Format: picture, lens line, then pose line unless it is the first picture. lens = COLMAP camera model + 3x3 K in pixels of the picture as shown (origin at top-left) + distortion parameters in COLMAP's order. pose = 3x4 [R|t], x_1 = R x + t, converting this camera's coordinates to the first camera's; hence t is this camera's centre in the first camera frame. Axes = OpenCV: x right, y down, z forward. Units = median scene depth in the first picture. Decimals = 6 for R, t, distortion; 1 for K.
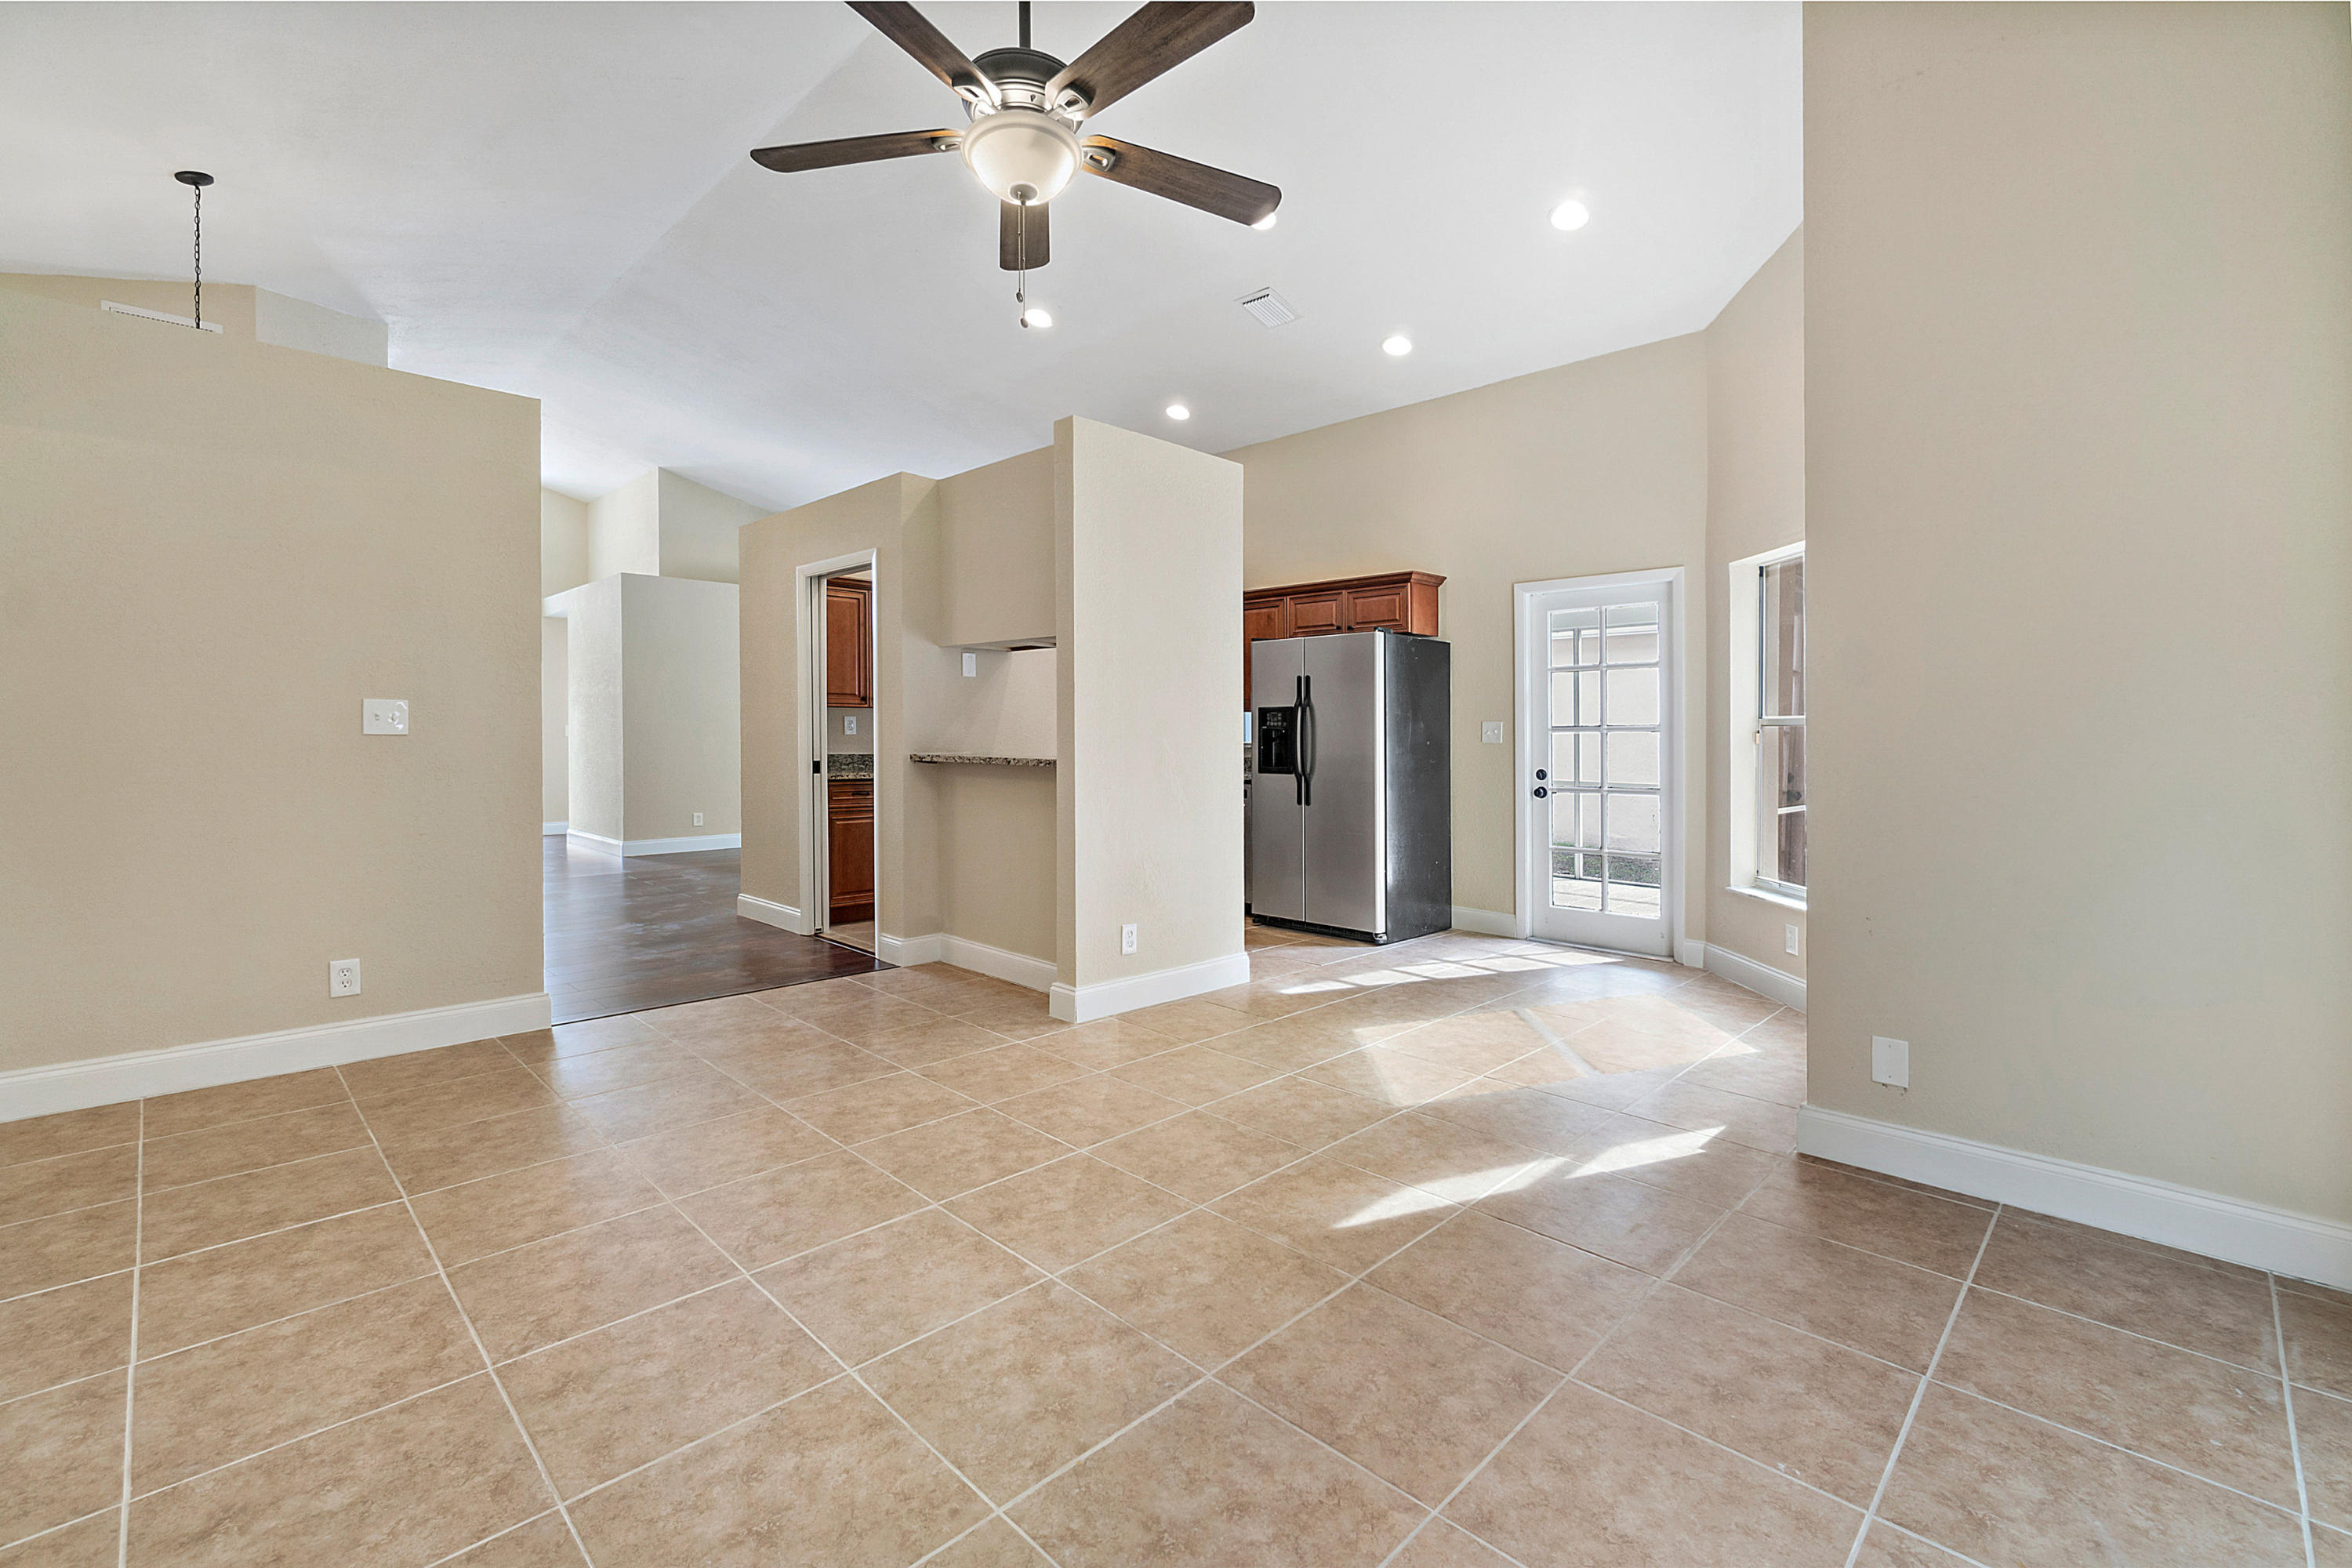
lens RADIAL K [[1025.1, 0, 1165.3], [0, 1025.1, 737.0], [0, 0, 1]] dist [0.004916, 0.000180]
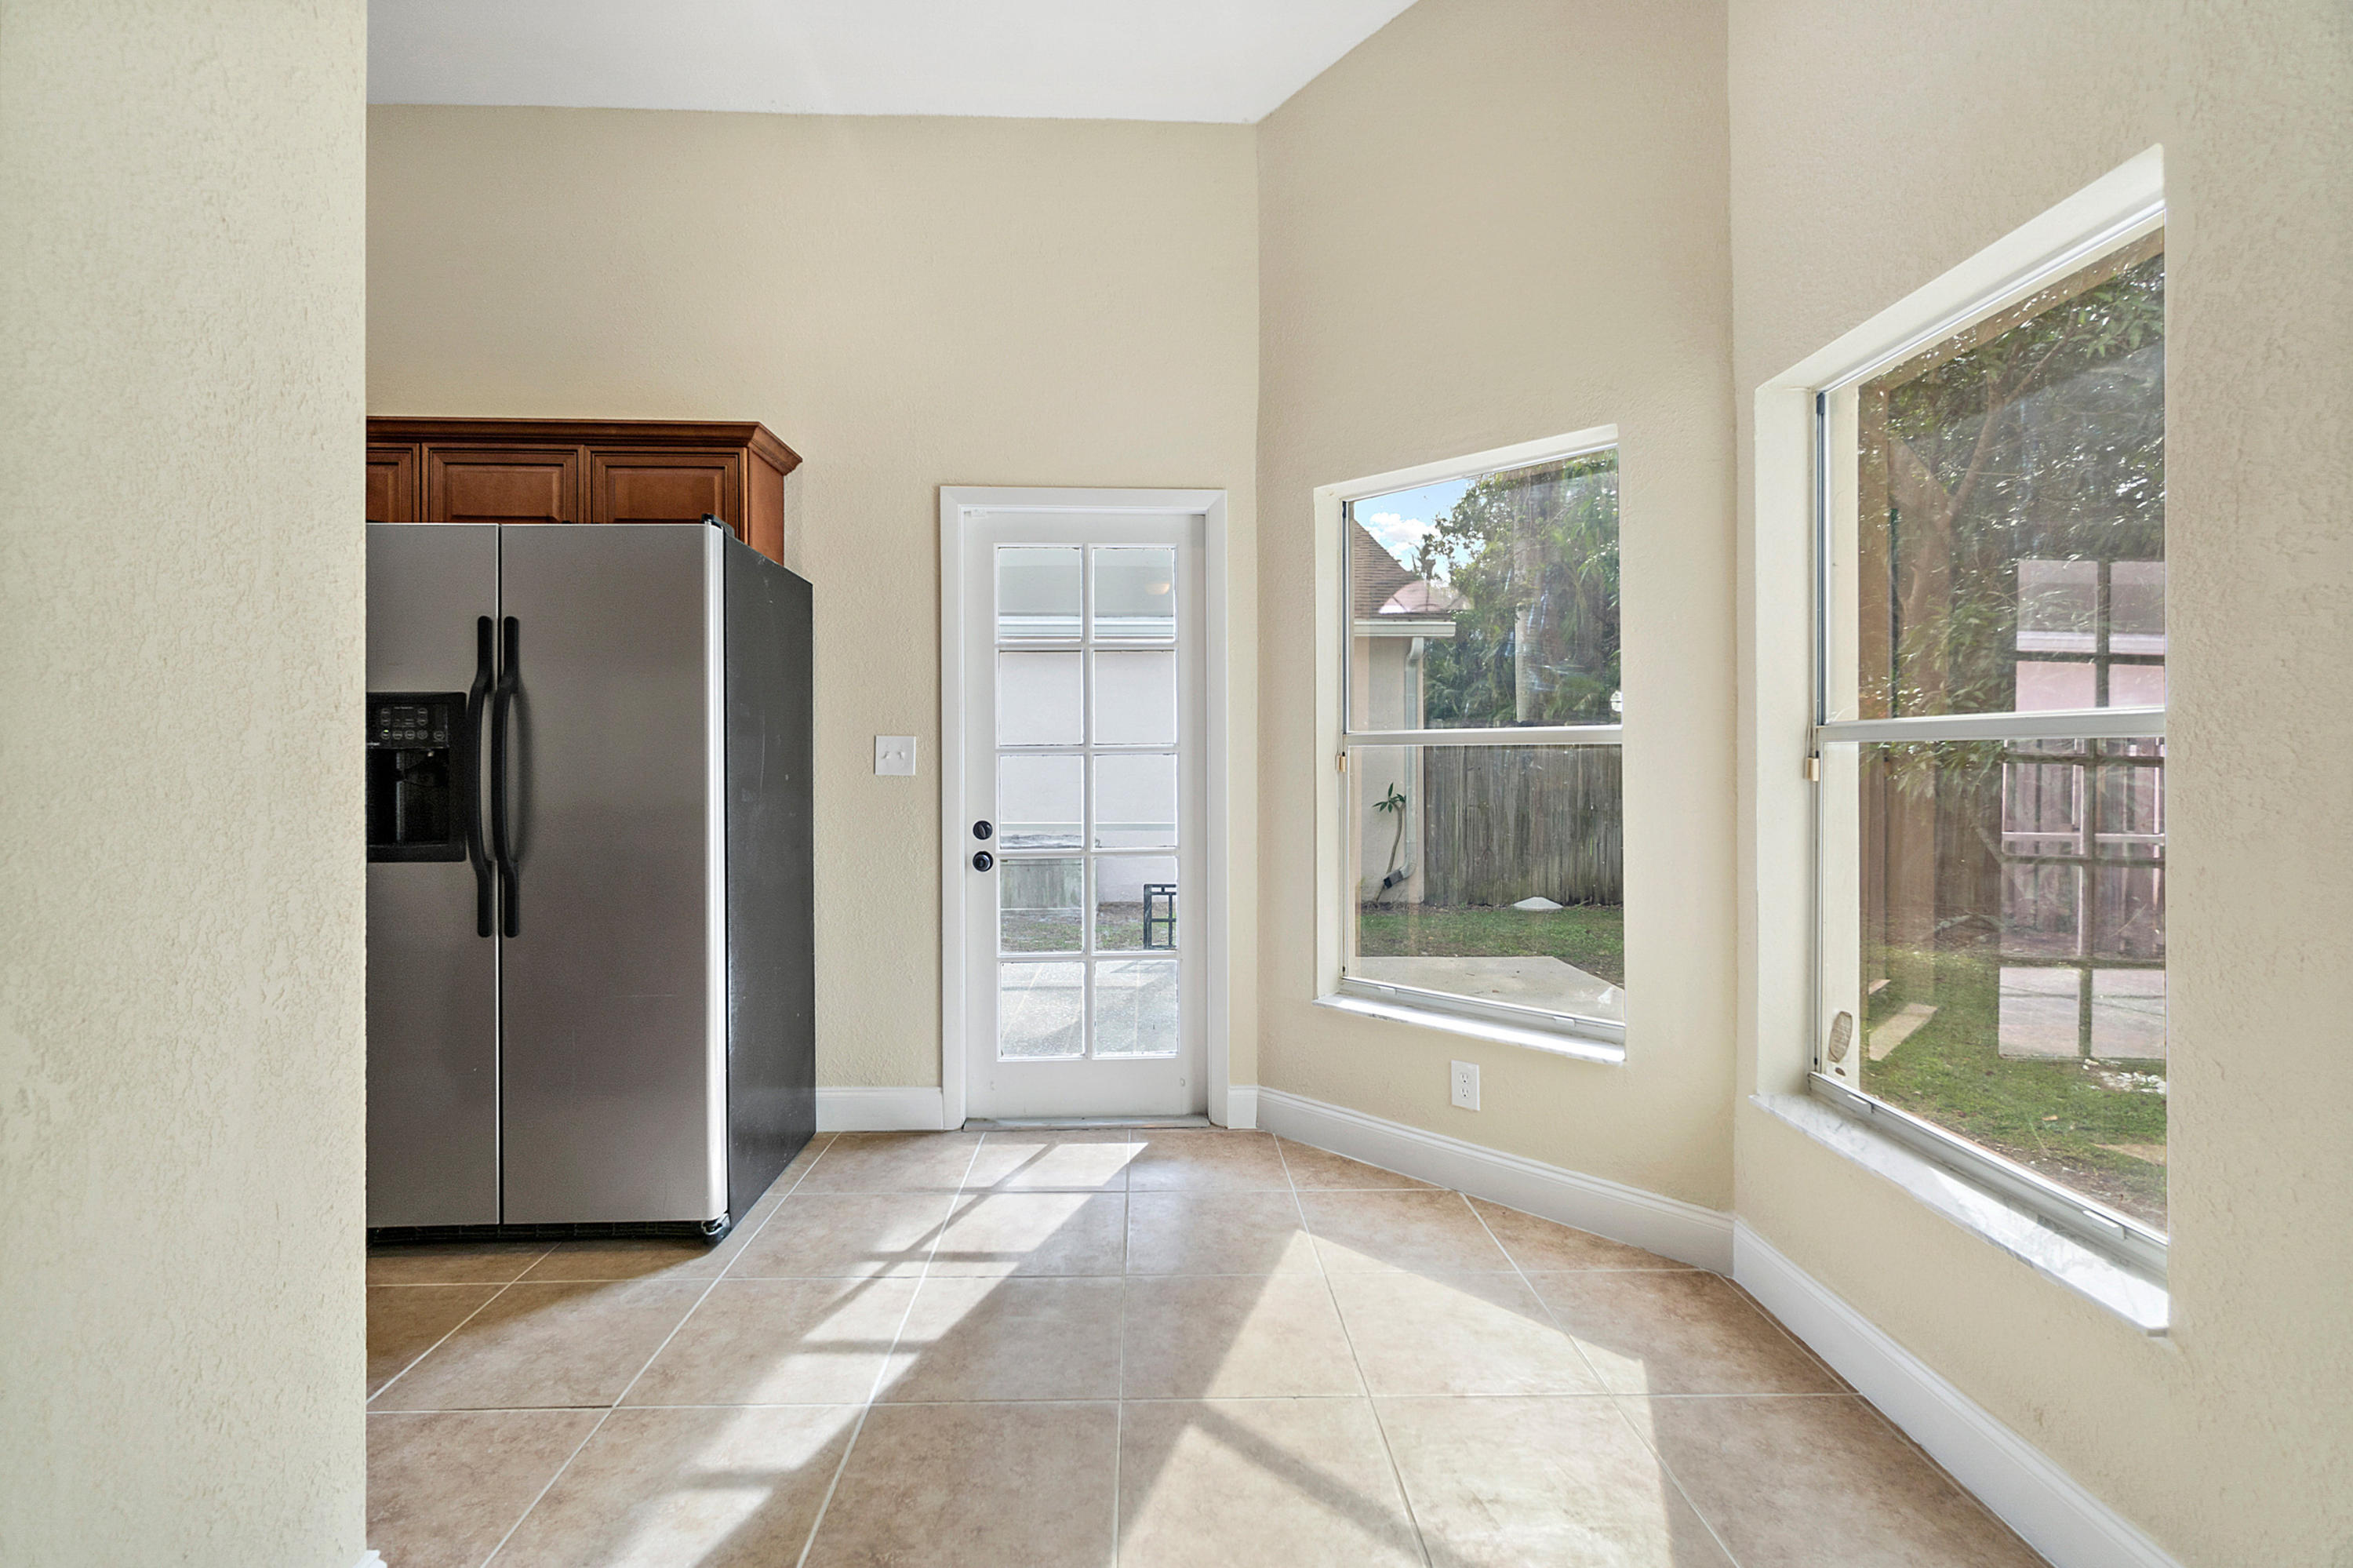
lens RADIAL K [[1025.6, 0, 1140.0], [0, 1025.6, 746.5], [0, 0, 1]] dist [0.004916, 0.000180]
pose [[0.684403, 0.005042, 0.729086, 0.020215], [0.003908, 0.999936, -0.010583, -0.005160], [-0.729093, 0.010092, 0.684340, 0.916393]]
